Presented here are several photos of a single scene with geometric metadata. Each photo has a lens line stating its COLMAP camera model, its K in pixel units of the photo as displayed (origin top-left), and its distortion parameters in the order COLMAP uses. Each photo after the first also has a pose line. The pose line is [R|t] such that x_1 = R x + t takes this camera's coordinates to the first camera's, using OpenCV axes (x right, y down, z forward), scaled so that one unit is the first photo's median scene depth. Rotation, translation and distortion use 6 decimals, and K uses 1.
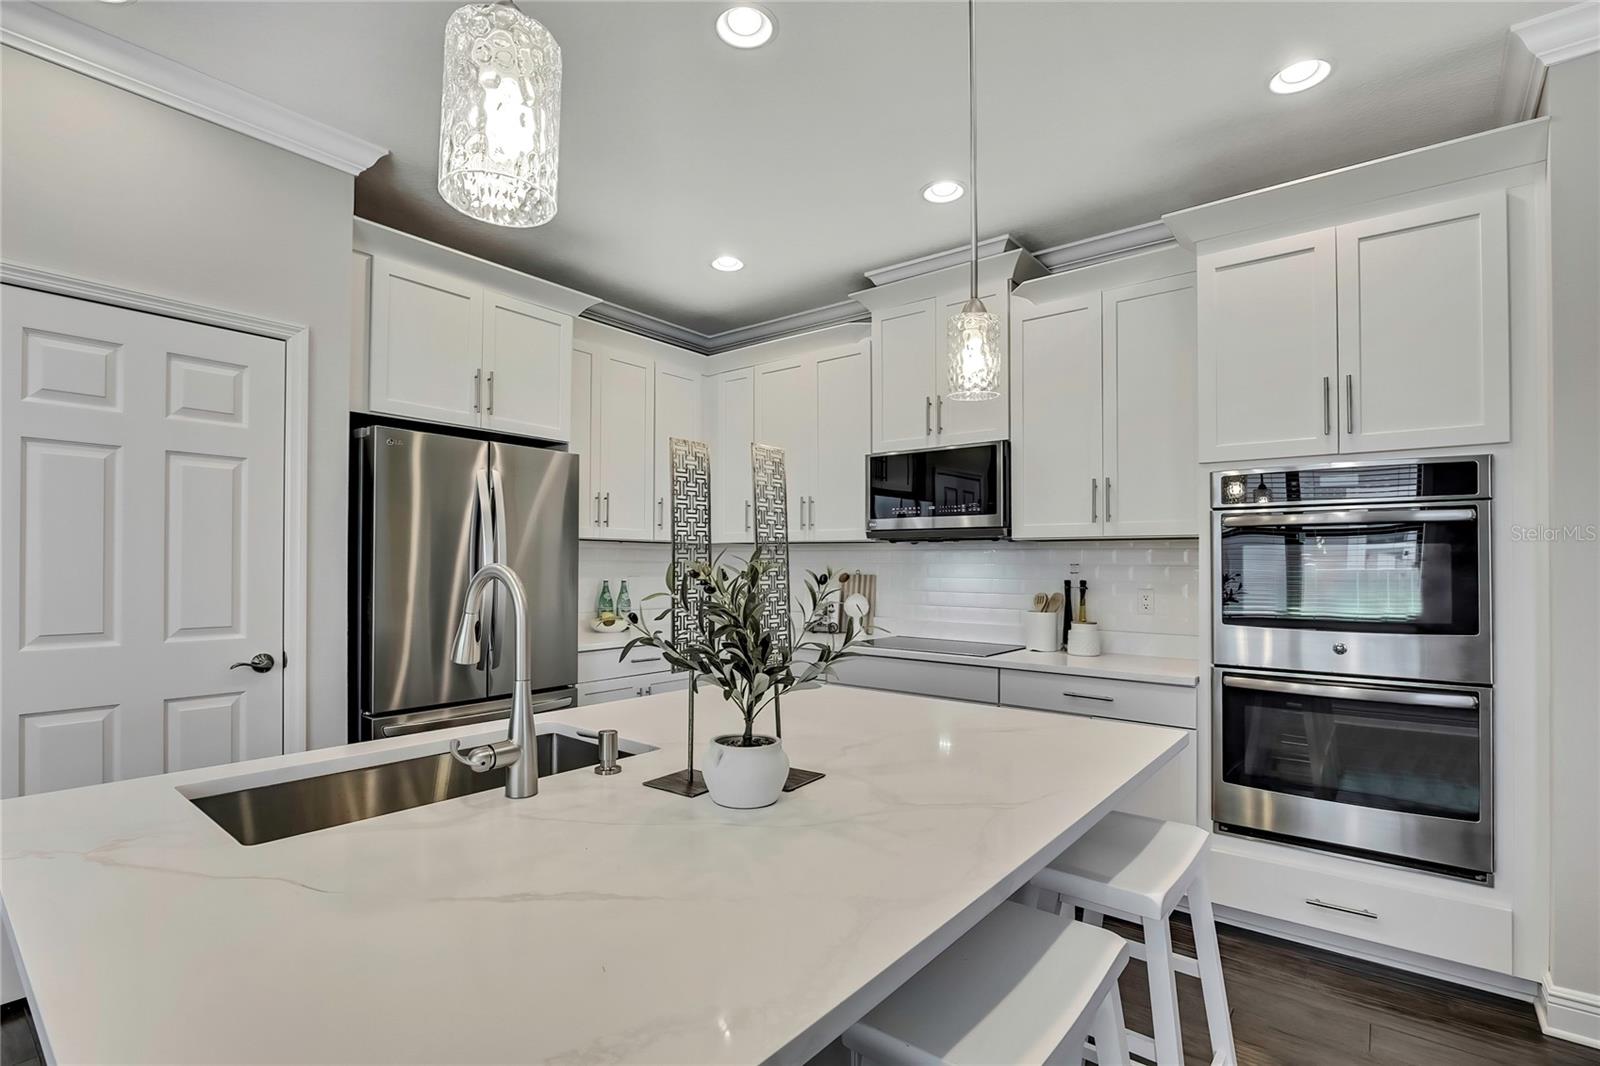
lens RADIAL K [[728.5, 0, 802.6], [0, 728.5, 569.5], [0, 0, 1]] dist [-0.029793, 0.003162]
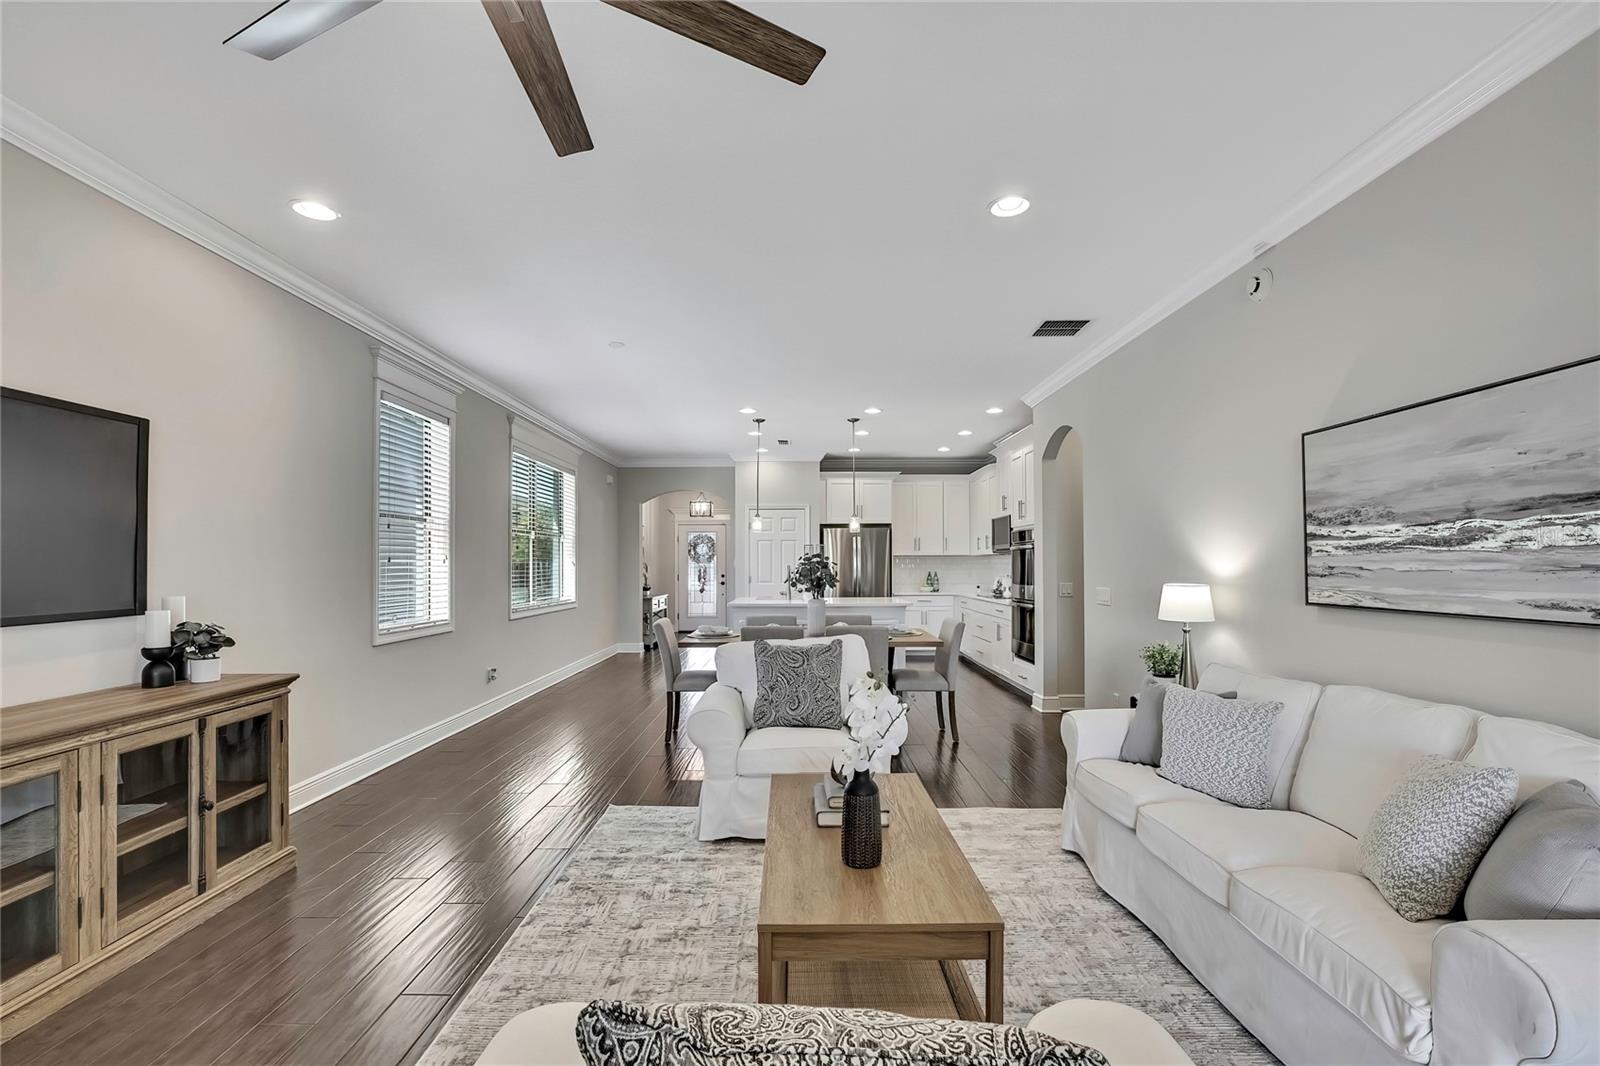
lens RADIAL K [[713.5, 0, 781.7], [0, 713.5, 555.6], [0, 0, 1]] dist [-0.021929, 0.002149]
pose [[0.601302, -0.022368, -0.798709, 1.735975], [0.005518, 0.999701, -0.023842, 0.019968], [0.799003, 0.009929, 0.601245, -1.101274]]
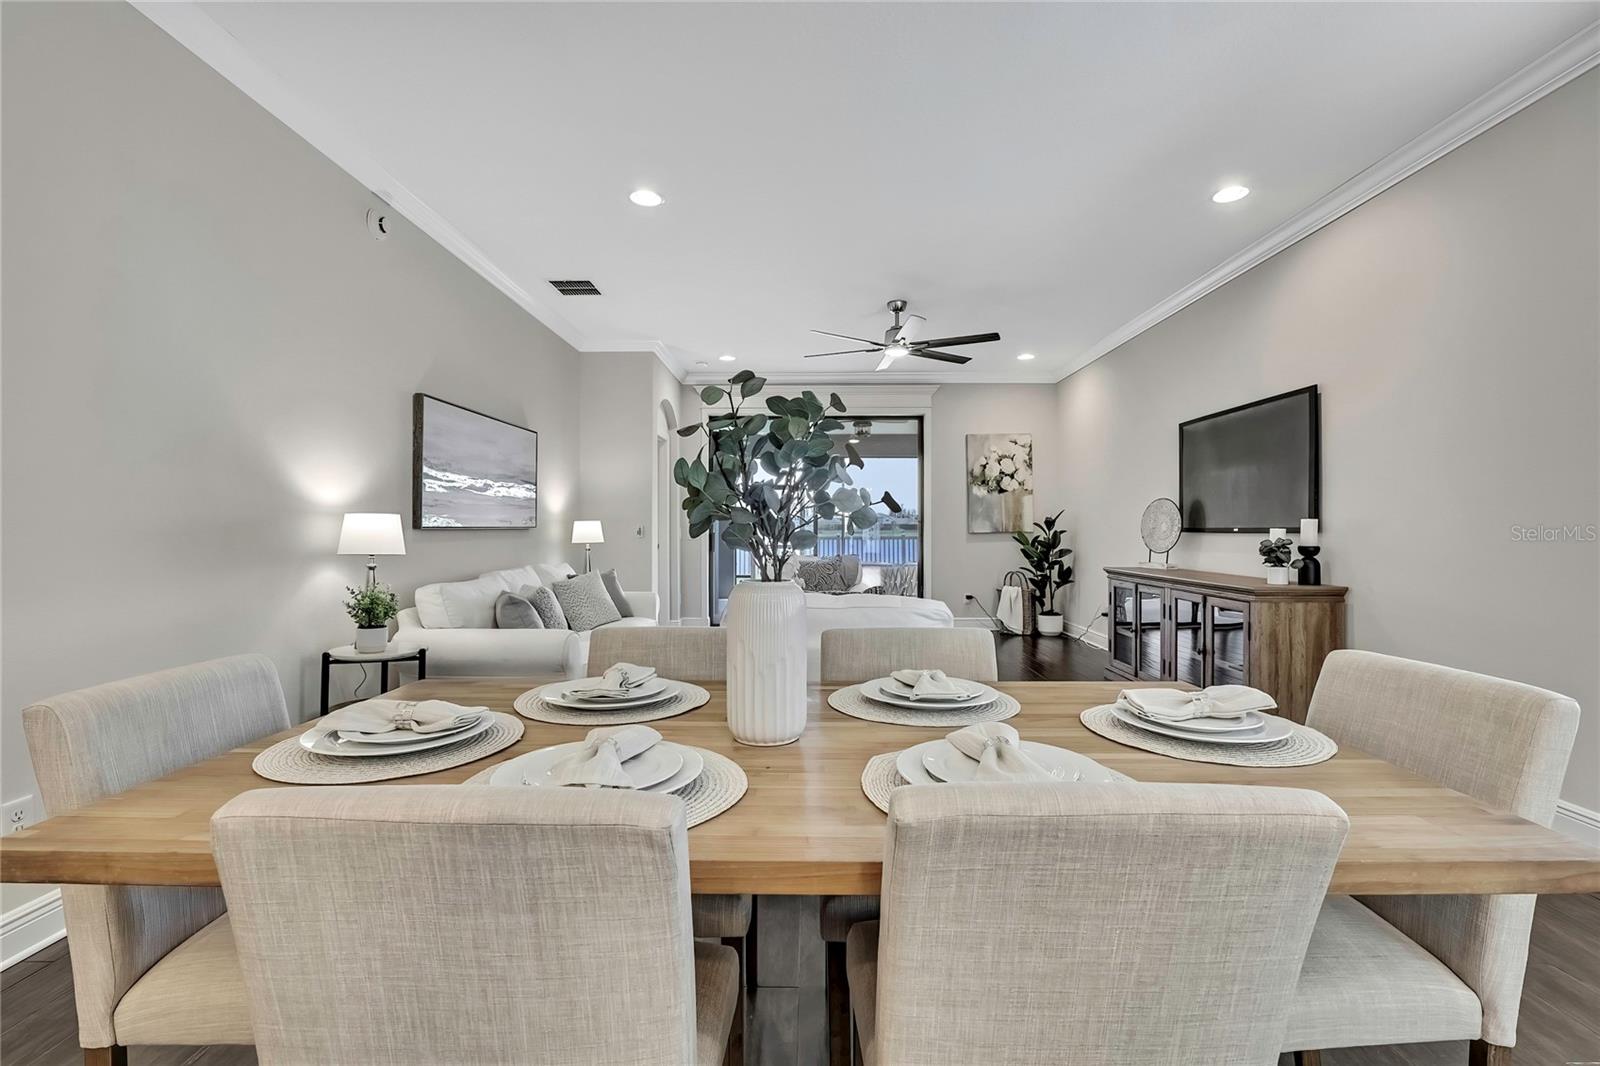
lens RADIAL K [[696.0, 0, 808.1], [0, 696.0, 528.2], [0, 0, 1]] dist [-0.014690, 0.000510]
pose [[-0.621193, -0.011259, 0.783577, 0.212838], [-0.001840, 0.999915, 0.012909, 0.047404], [-0.783656, 0.006578, -0.621161, 0.133370]]
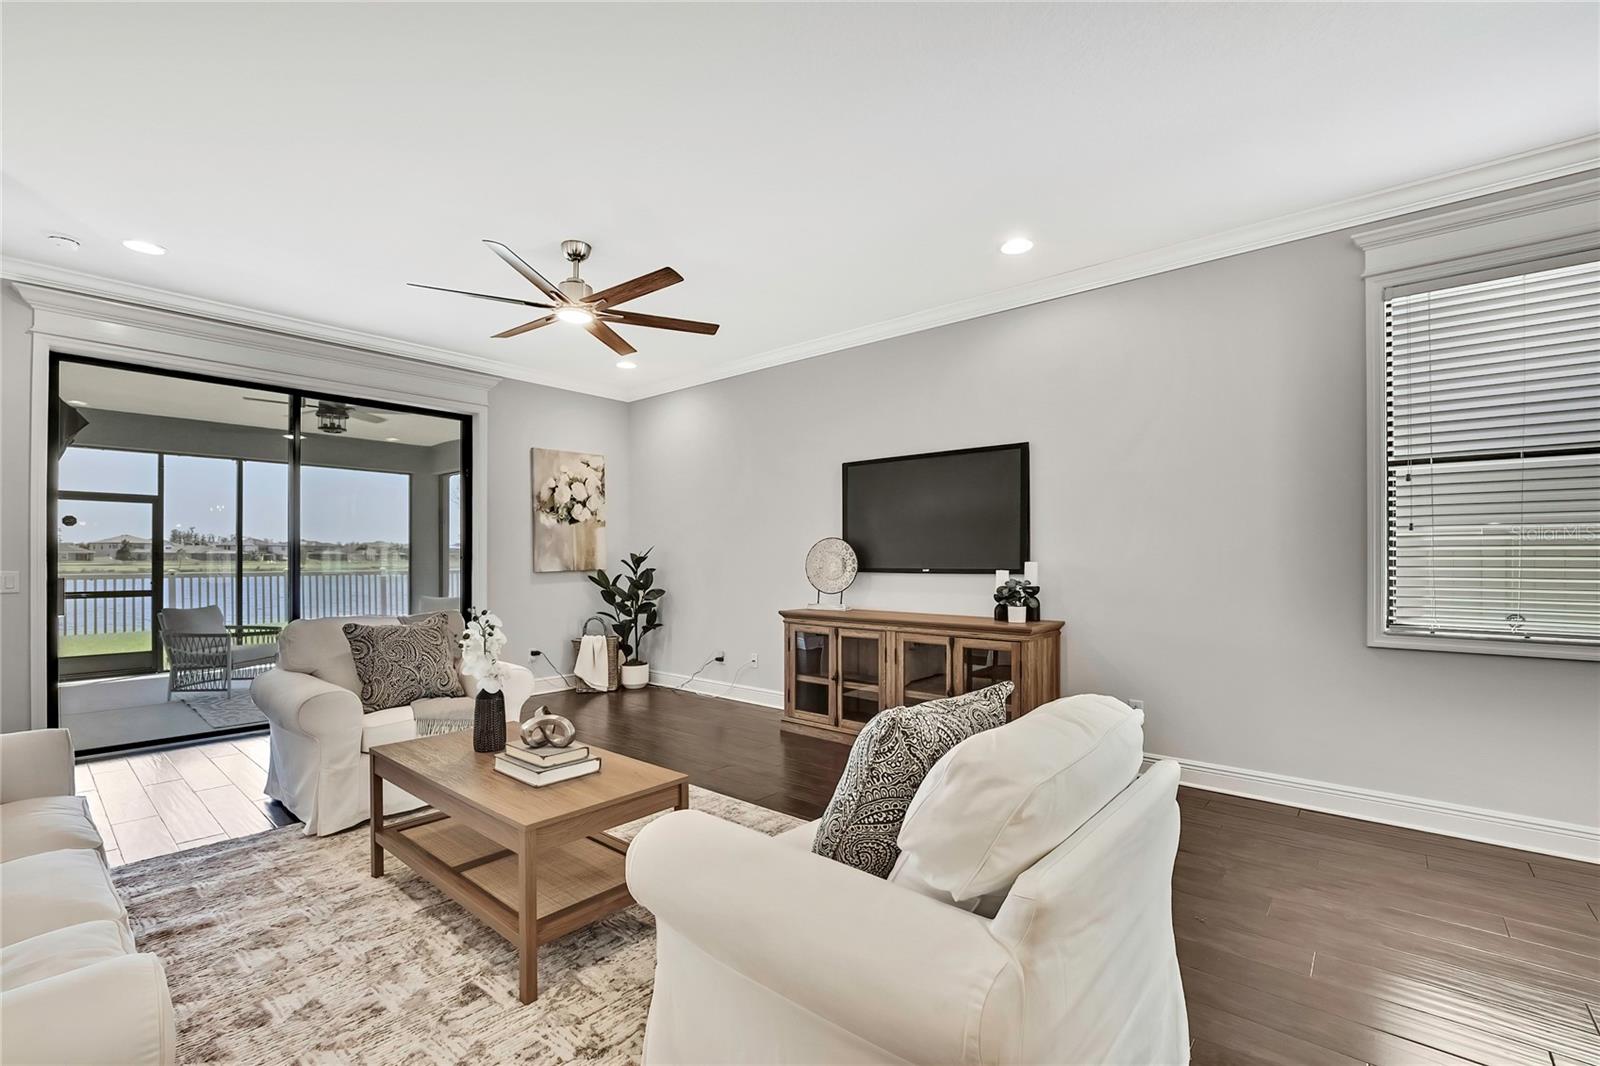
lens RADIAL K [[684.4, 0, 799.5], [0, 684.4, 553.7], [0, 0, 1]] dist [-0.010720, -0.000107]
pose [[-0.999212, -0.011783, 0.037911, 0.919521], [-0.011850, 0.999929, -0.001528, 0.037954], [-0.037890, -0.001976, -0.999280, 0.053088]]
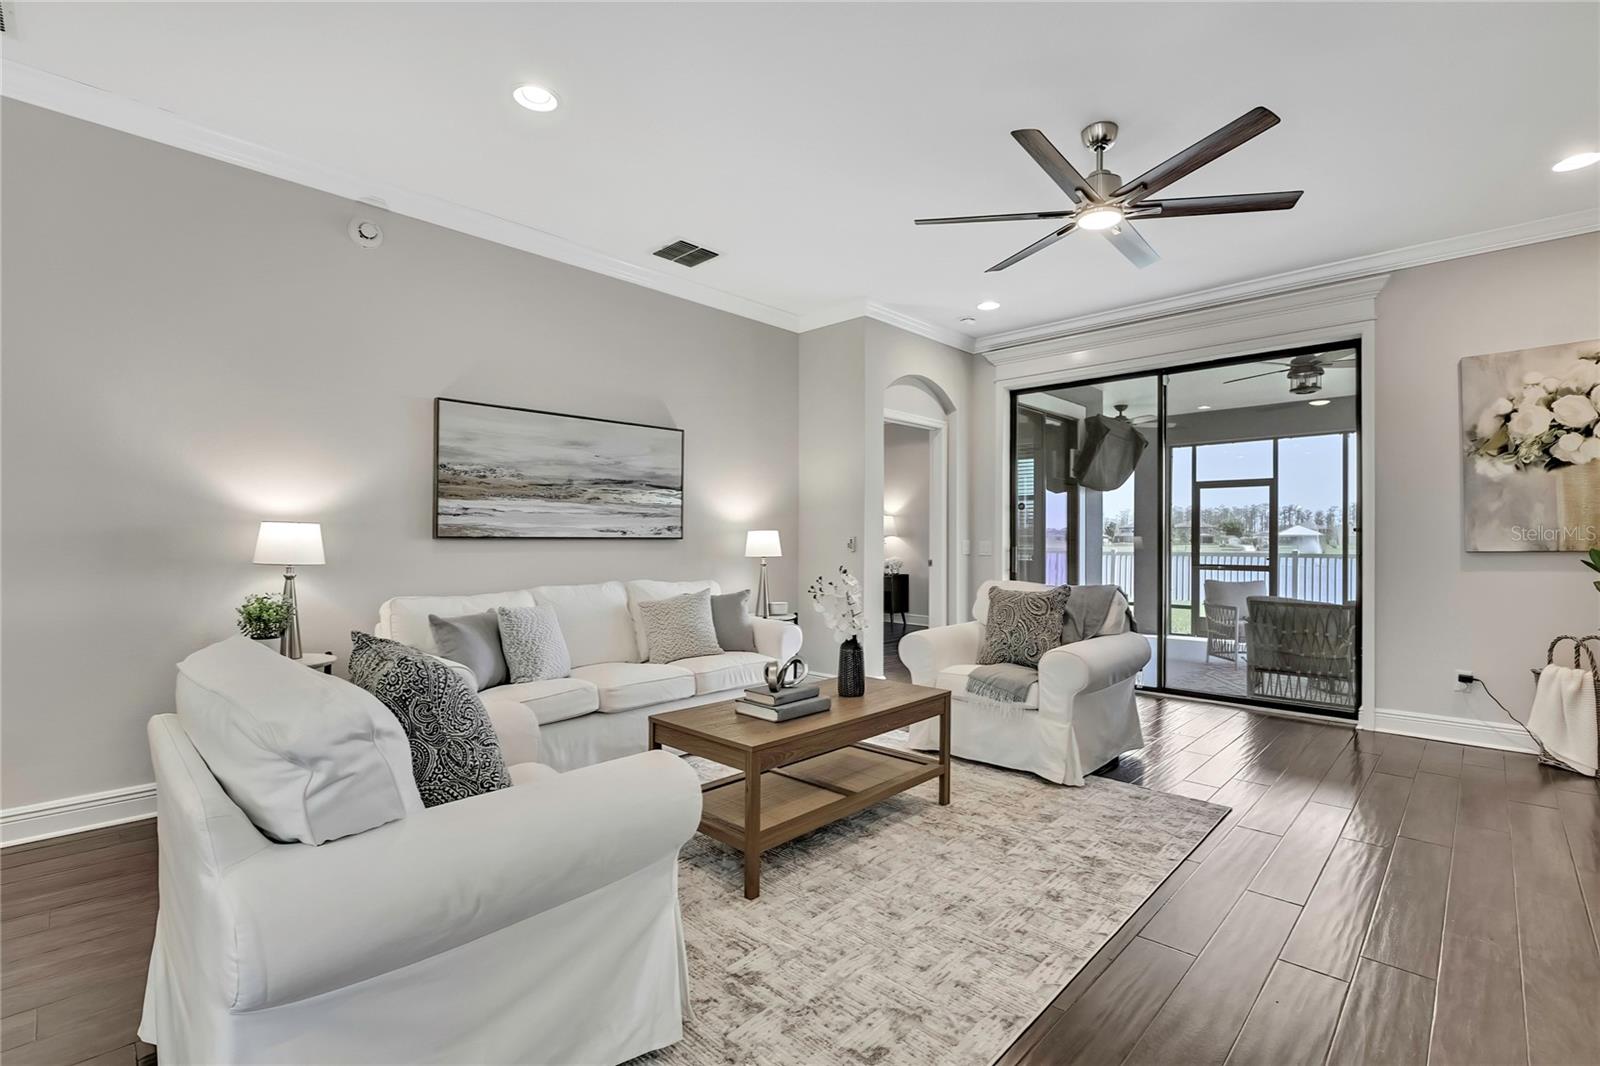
lens RADIAL K [[729.7, 0, 799.8], [0, 729.7, 536.8], [0, 0, 1]] dist [-0.015462, -0.000299]
pose [[0.080129, -0.006379, 0.996764, 0.392725], [0.003065, 0.999976, 0.006153, 0.056118], [-0.996780, 0.002562, 0.080147, -0.691997]]
